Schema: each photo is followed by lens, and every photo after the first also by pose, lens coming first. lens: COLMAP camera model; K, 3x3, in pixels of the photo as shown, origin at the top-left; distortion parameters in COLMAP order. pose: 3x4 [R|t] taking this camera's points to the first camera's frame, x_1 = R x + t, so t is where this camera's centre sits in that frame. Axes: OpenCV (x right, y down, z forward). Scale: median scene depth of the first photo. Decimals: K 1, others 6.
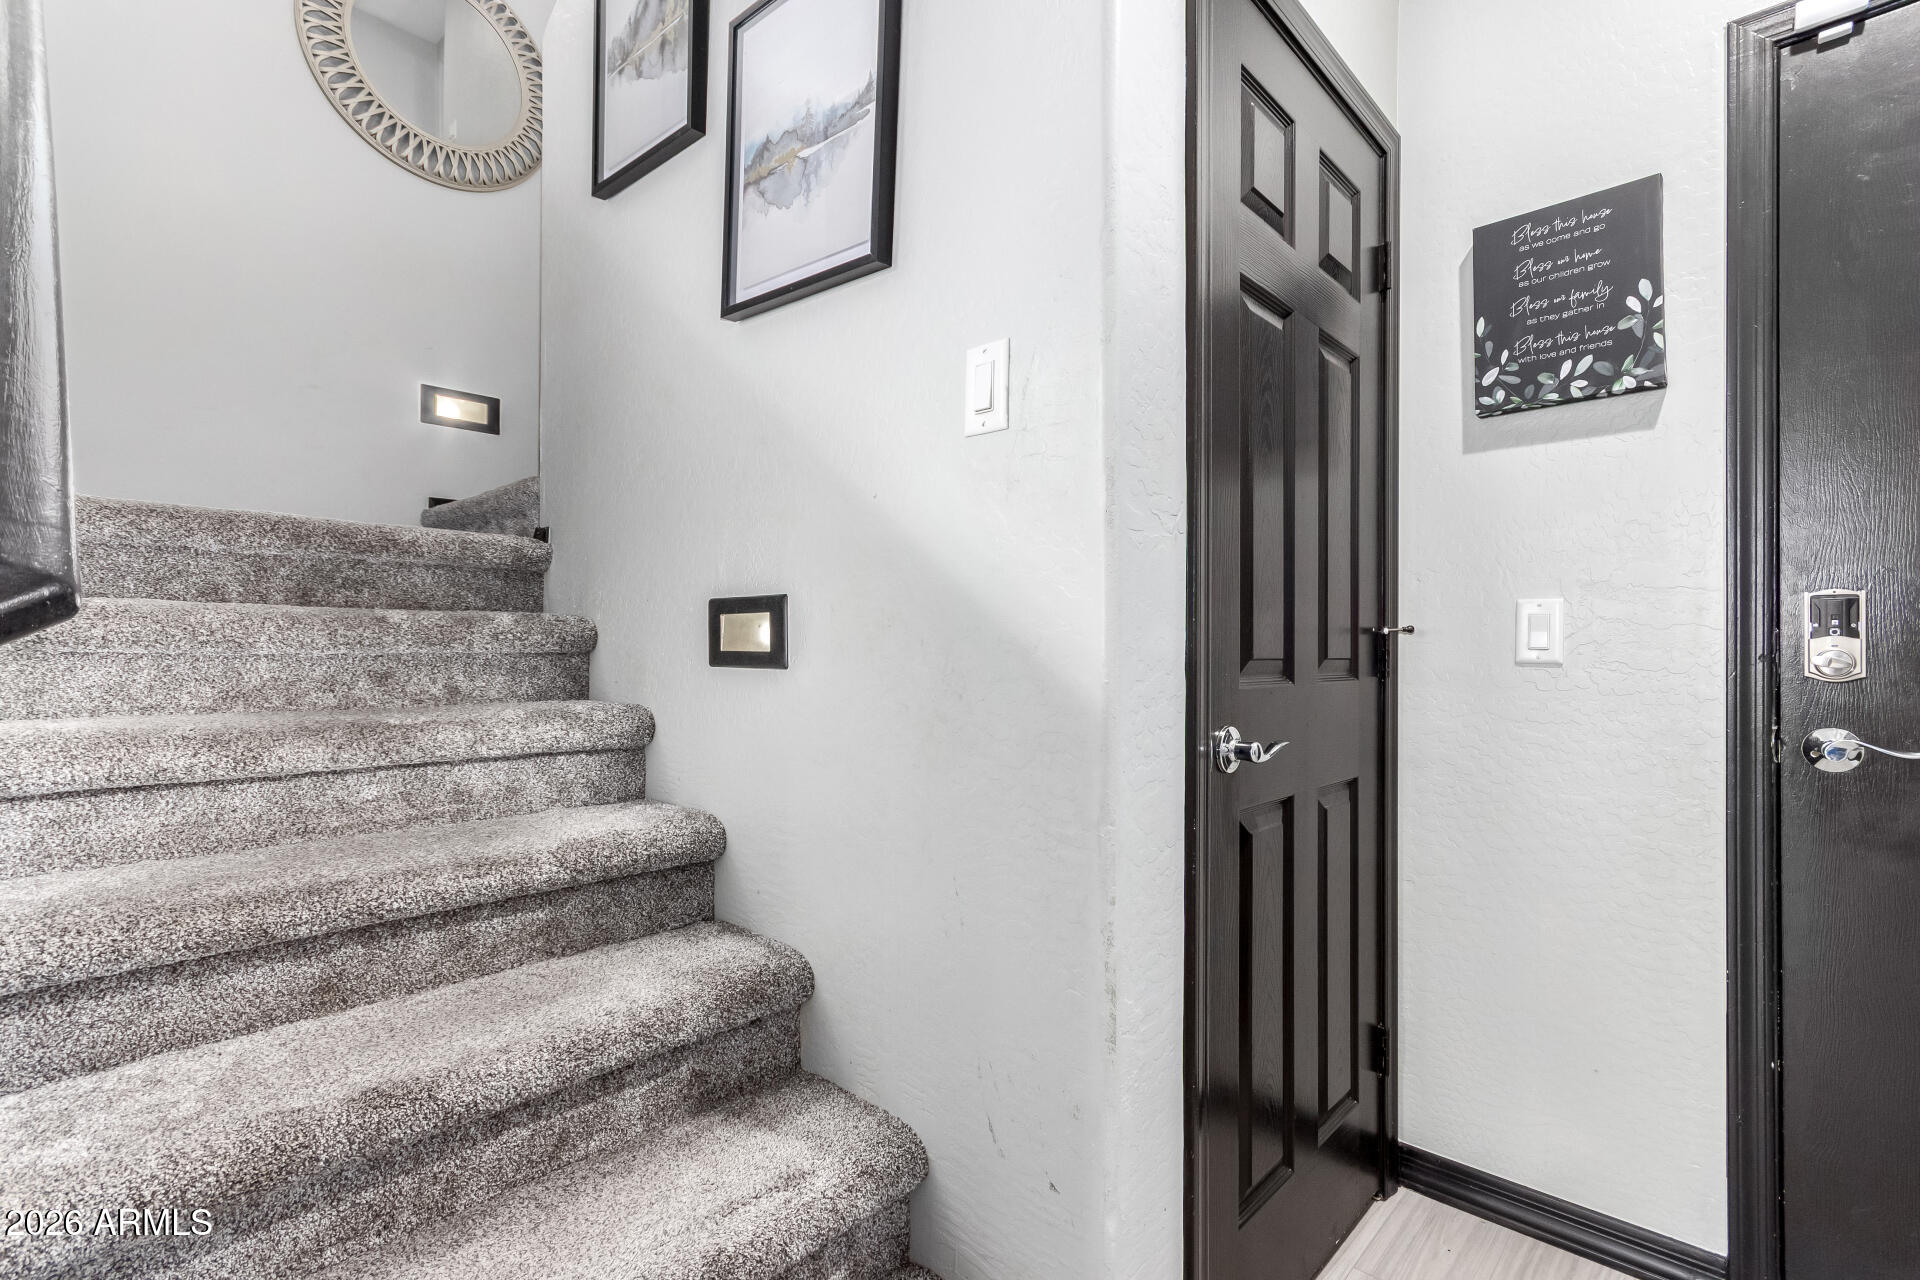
lens RADIAL K [[896.6, 0, 964.2], [0, 896.6, 642.1], [0, 0, 1]] dist [0.004737, 0.000489]
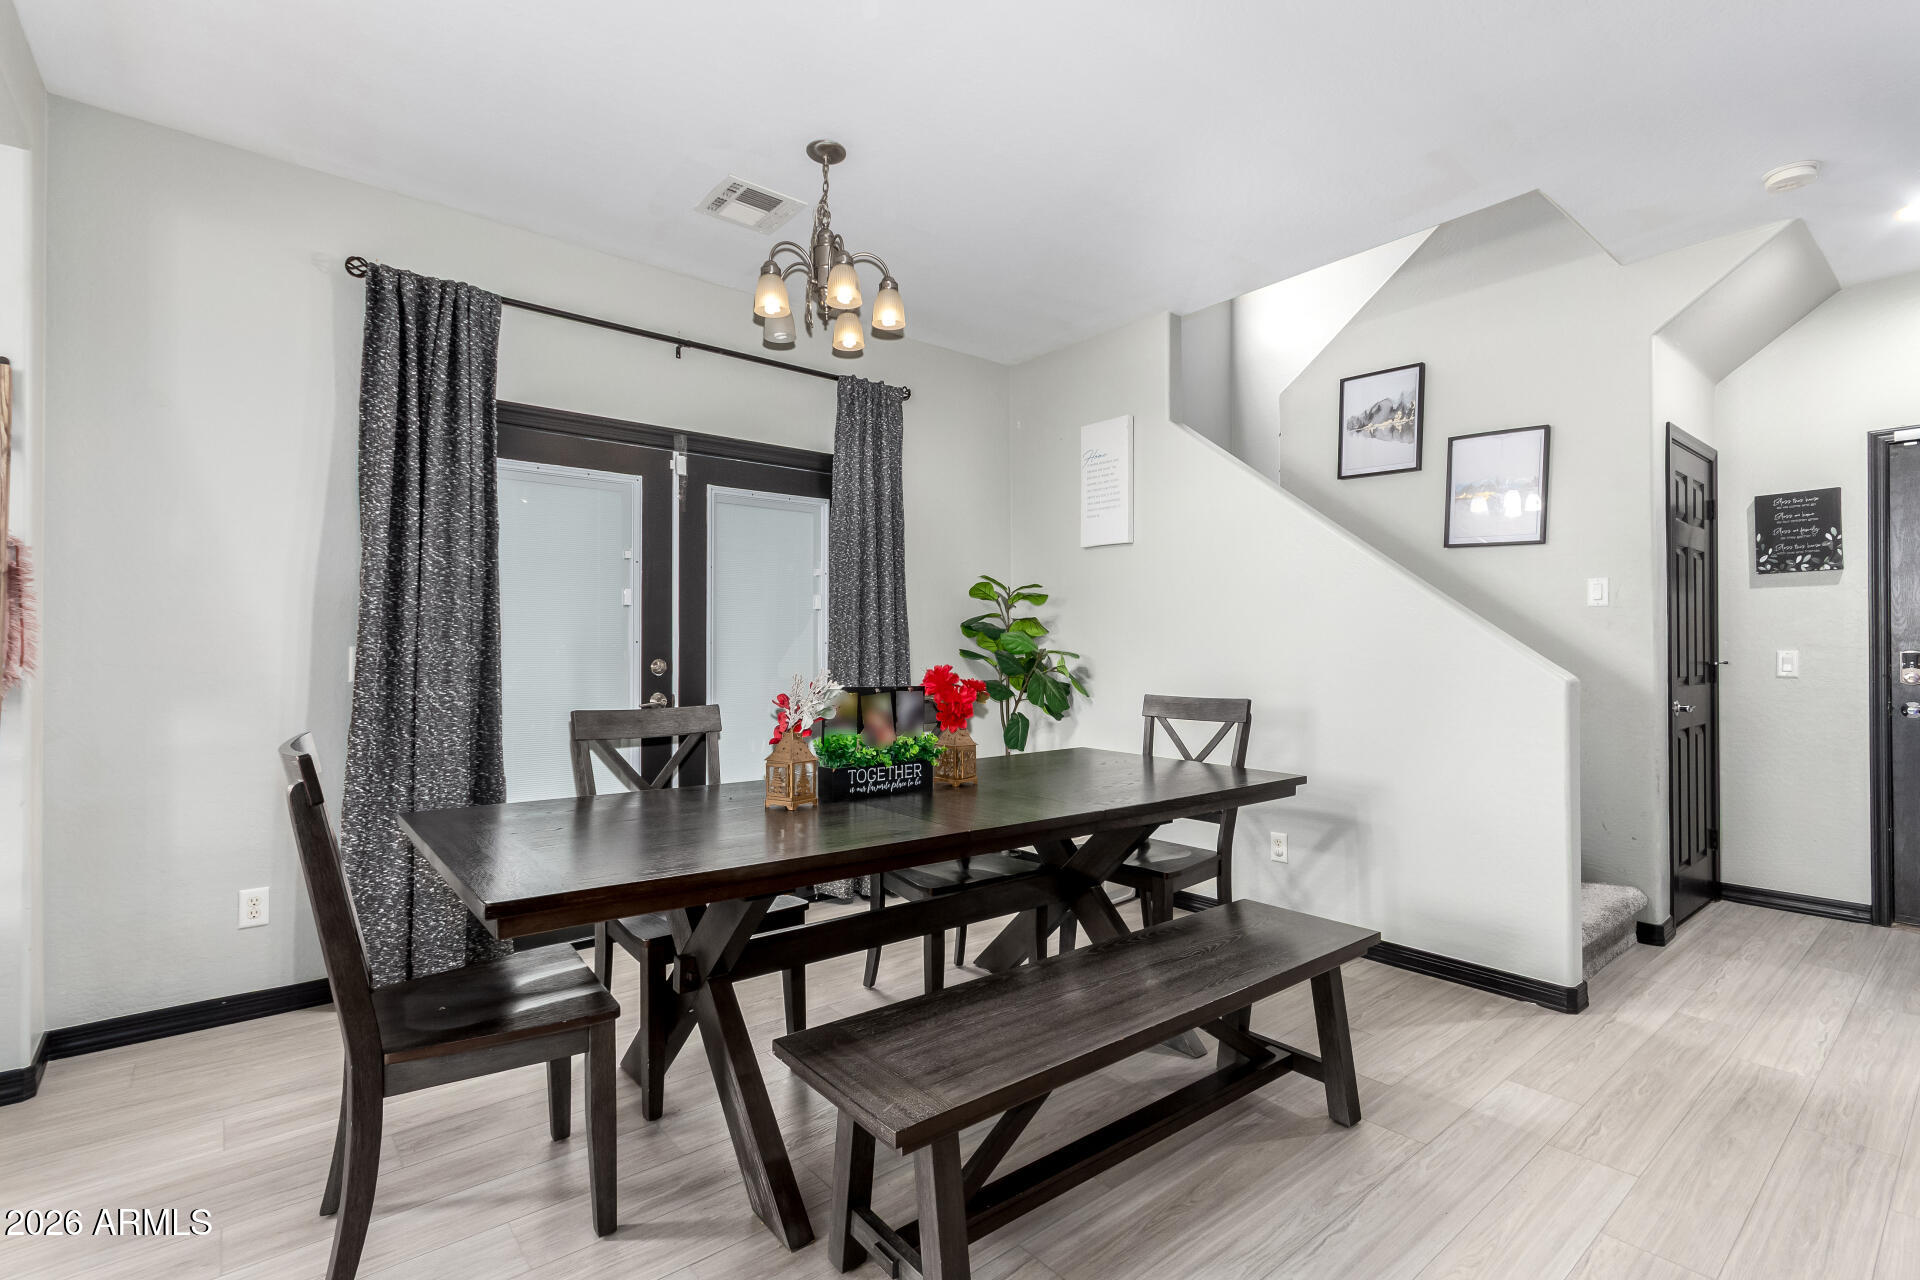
lens RADIAL K [[909.2, 0, 961.4], [0, 909.2, 649.6], [0, 0, 1]] dist [0.001984, 0.000325]
pose [[0.991523, -0.009684, -0.129567, -1.282665], [0.010108, 0.999945, 0.002616, -0.081781], [0.129534, -0.003903, 0.991567, -1.770450]]
